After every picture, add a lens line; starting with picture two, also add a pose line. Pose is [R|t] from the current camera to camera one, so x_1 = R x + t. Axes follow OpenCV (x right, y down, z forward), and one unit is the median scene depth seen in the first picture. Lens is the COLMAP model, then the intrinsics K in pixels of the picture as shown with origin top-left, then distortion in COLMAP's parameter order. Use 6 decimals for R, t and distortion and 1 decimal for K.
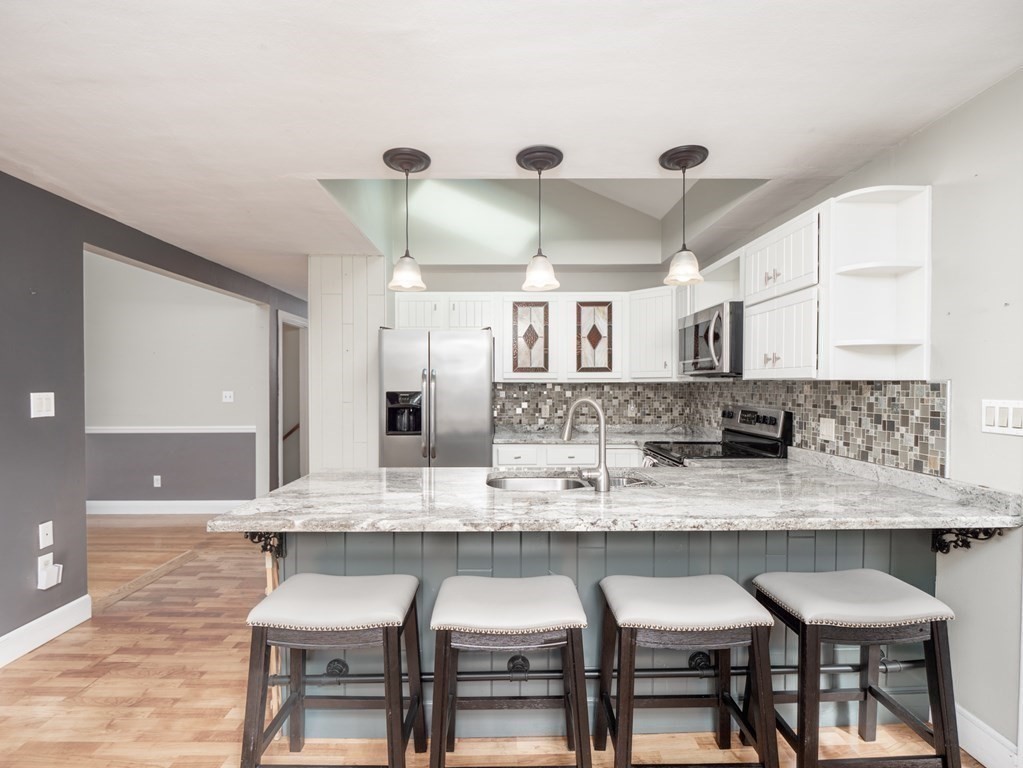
lens RADIAL K [[500.5, 0, 509.4], [0, 500.5, 387.6], [0, 0, 1]] dist [-0.006030, -0.005724]
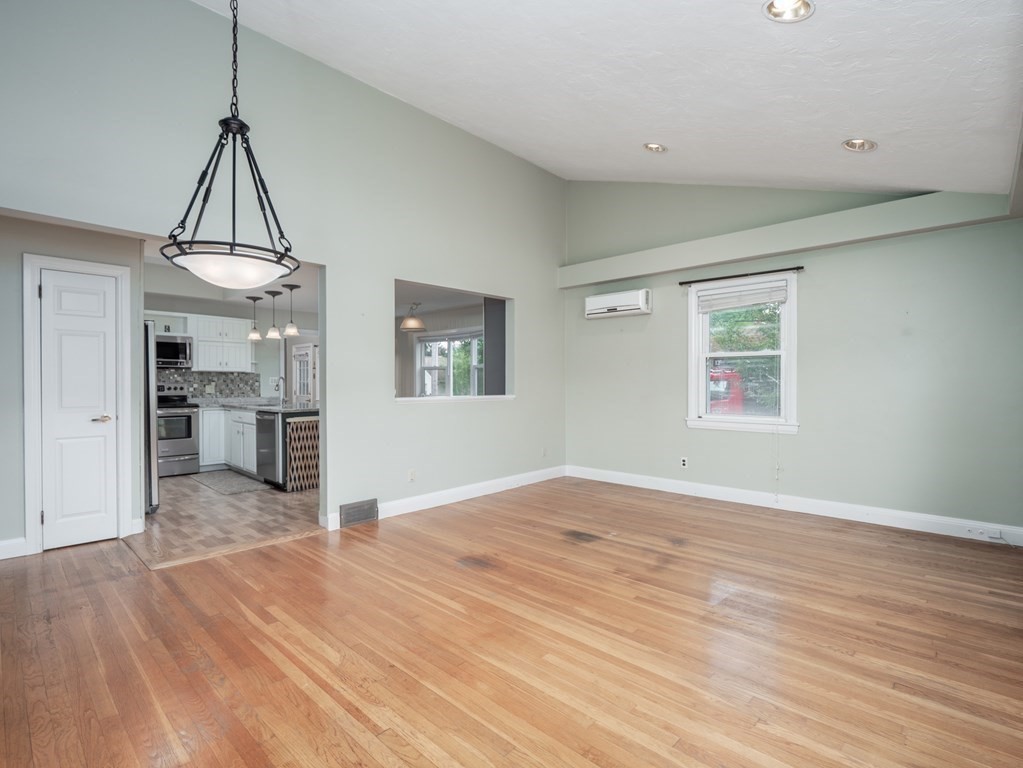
lens RADIAL K [[500.5, 0, 508.7], [0, 500.5, 387.2], [0, 0, 1]] dist [-0.006030, -0.005724]
pose [[-0.715948, -0.005642, 0.698130, -2.501682], [0.003546, 0.999925, 0.011718, 0.045054], [-0.698144, 0.010865, -0.715875, 1.825934]]
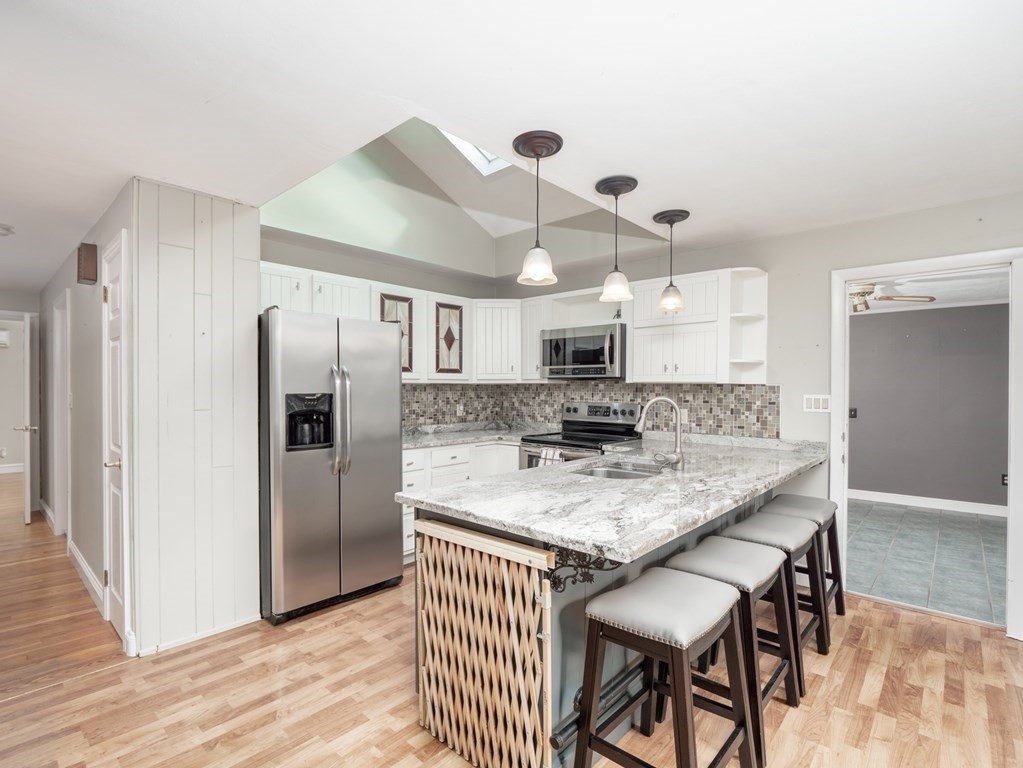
lens RADIAL K [[500.5, 0, 506.8], [0, 500.5, 389.3], [0, 0, 1]] dist [-0.006030, -0.005724]
pose [[0.684321, -0.000590, 0.729181, -0.810088], [-0.000117, 1.000000, 0.000920, 0.001392], [-0.729181, -0.000715, 0.684320, 0.351389]]
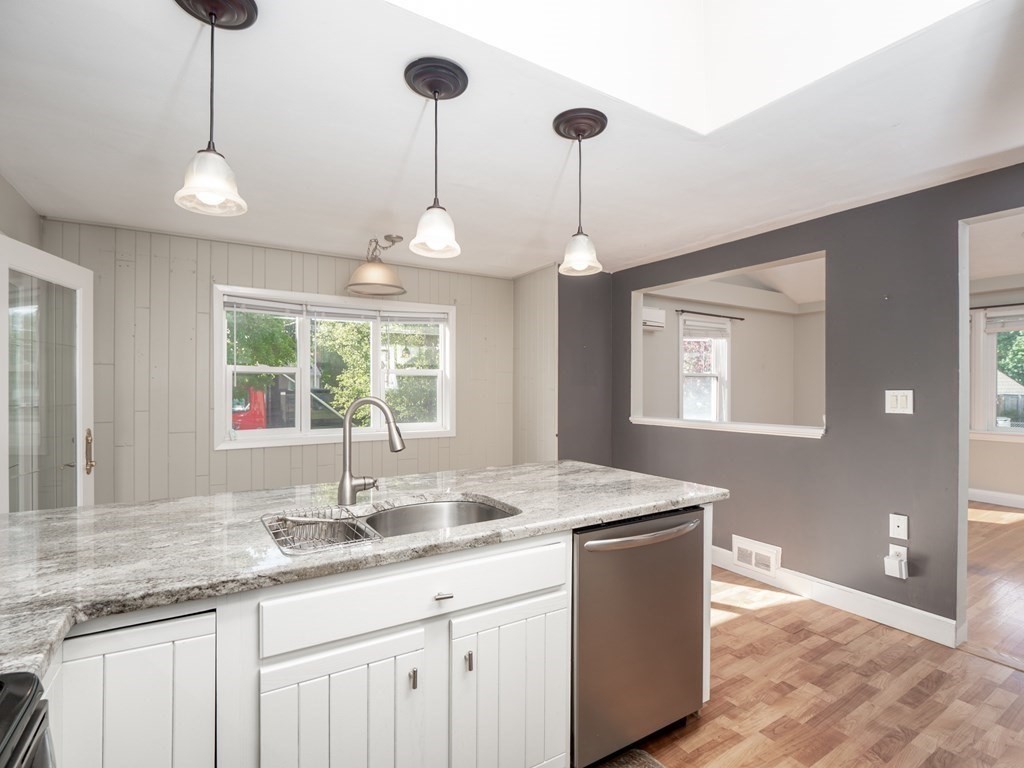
lens RADIAL K [[500.9, 0, 511.3], [0, 500.9, 387.6], [0, 0, 1]] dist [-0.006030, -0.005724]
pose [[-0.856458, 0.001103, -0.516215, 0.301630], [-0.000841, 0.999993, 0.003531, 0.001497], [0.516215, 0.003458, -0.856452, 1.475802]]
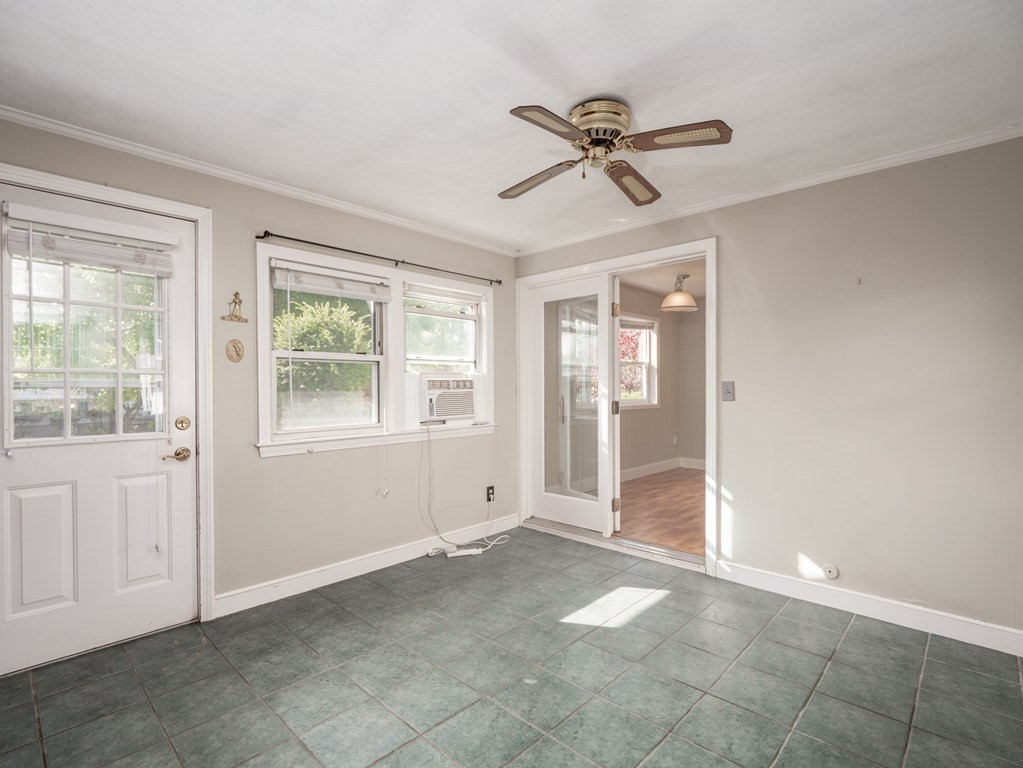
lens RADIAL K [[500.5, 0, 508.5], [0, 500.5, 385.3], [0, 0, 1]] dist [-0.006030, -0.005724]
pose [[-0.700717, -0.000888, -0.713438, 1.923485], [-0.000202, 0.999999, -0.001046, 0.068483], [0.713439, -0.000589, -0.700717, 1.105425]]
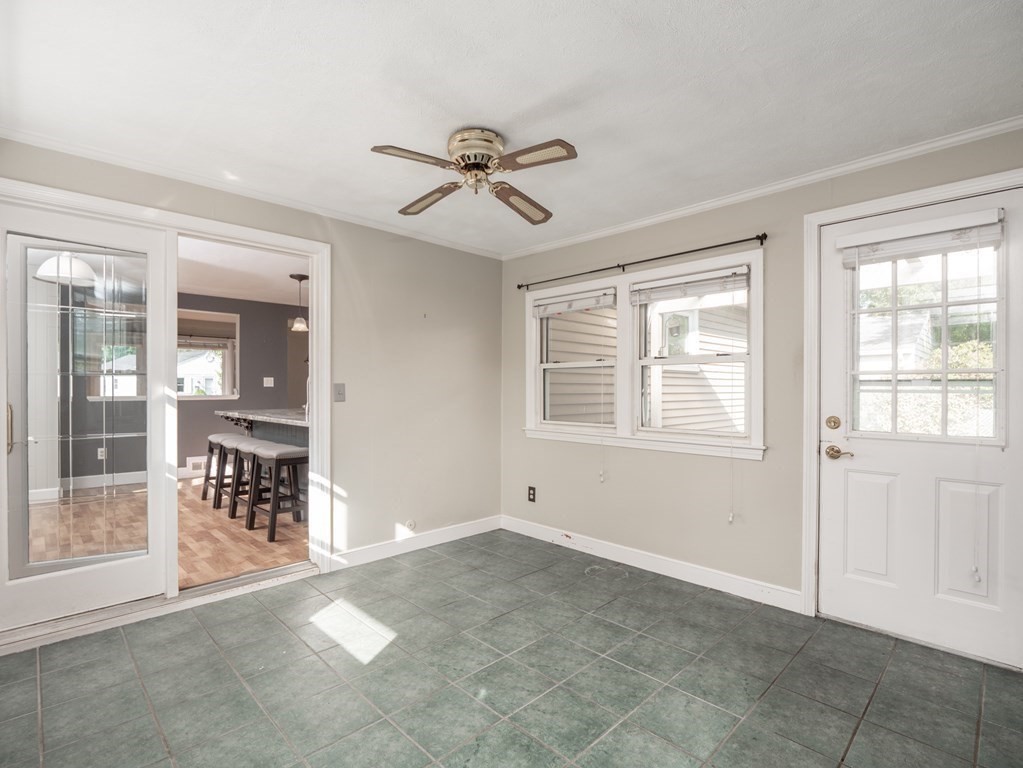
lens RADIAL K [[500.5, 0, 505.2], [0, 500.5, 390.0], [0, 0, 1]] dist [-0.006030, -0.005724]
pose [[0.683146, 0.001765, -0.730280, 1.924952], [-0.001391, 0.999998, 0.001115, 0.071905], [0.730281, 0.000255, 0.683147, 0.080108]]
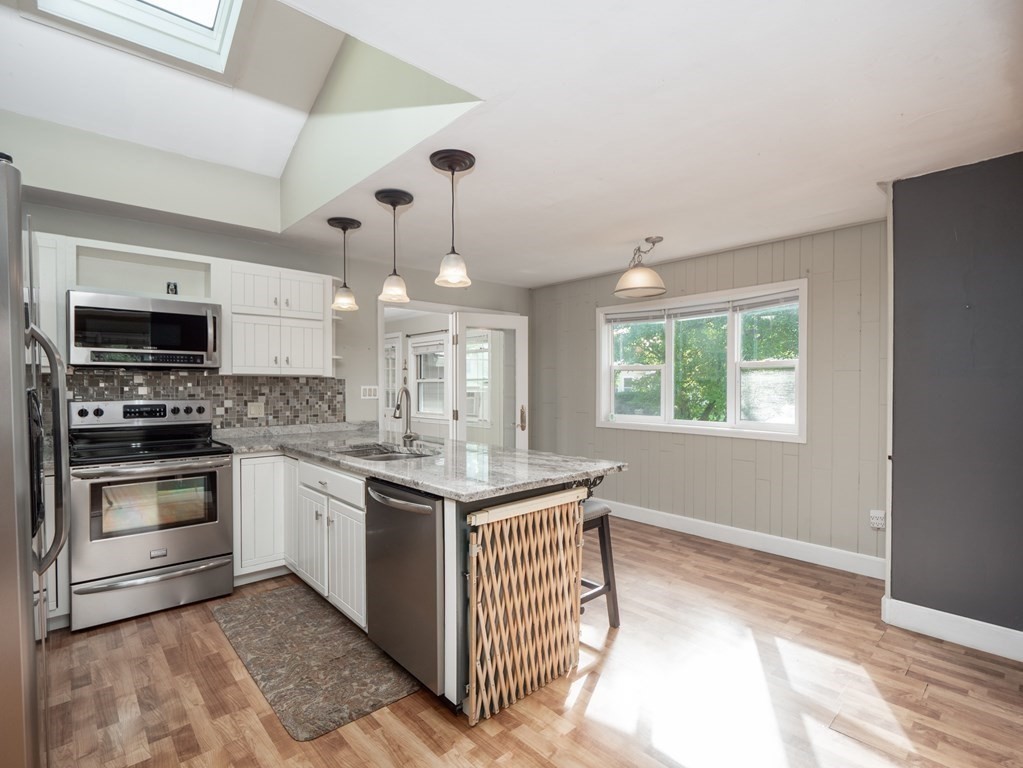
lens RADIAL K [[500.5, 0, 510.4], [0, 500.5, 388.0], [0, 0, 1]] dist [-0.006030, -0.005724]
pose [[-0.664597, -0.005601, 0.747181, -0.930251], [0.004336, 0.999926, 0.011352, 0.006721], [-0.747189, 0.010784, -0.664524, 1.404796]]
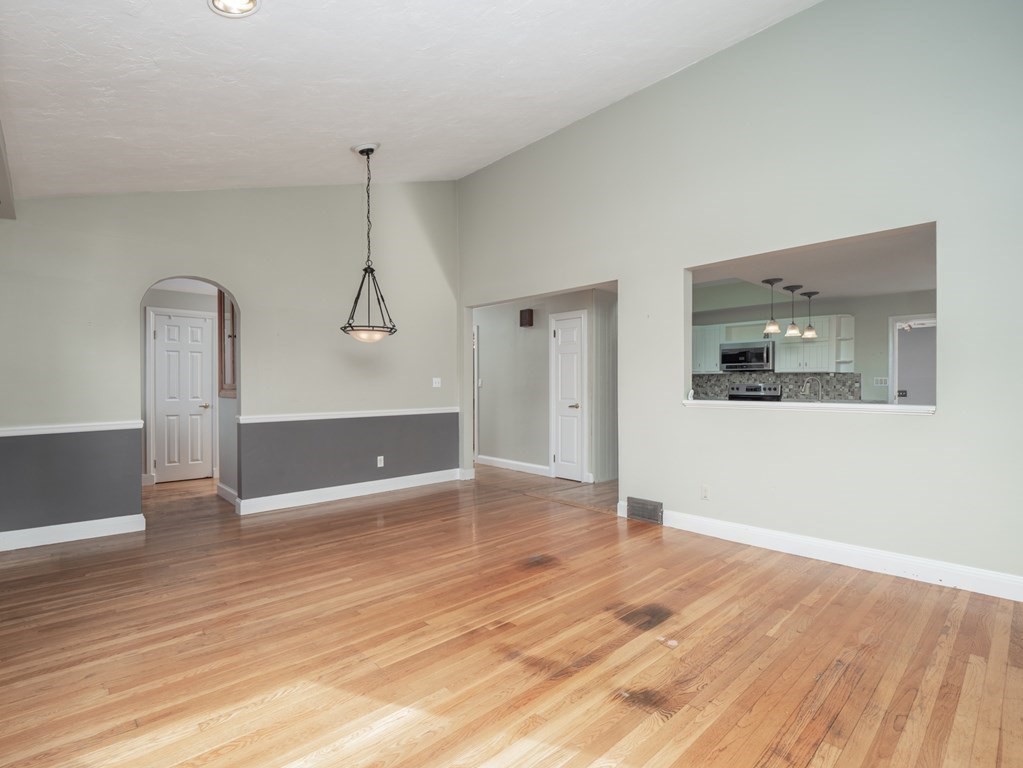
lens RADIAL K [[500.5, 0, 509.3], [0, 500.5, 386.4], [0, 0, 1]] dist [-0.006030, -0.005724]
pose [[0.738634, -0.002181, 0.674103, -2.475427], [0.003071, 0.999995, -0.000130, 0.056898], [-0.674100, 0.002166, 0.738637, 0.043766]]
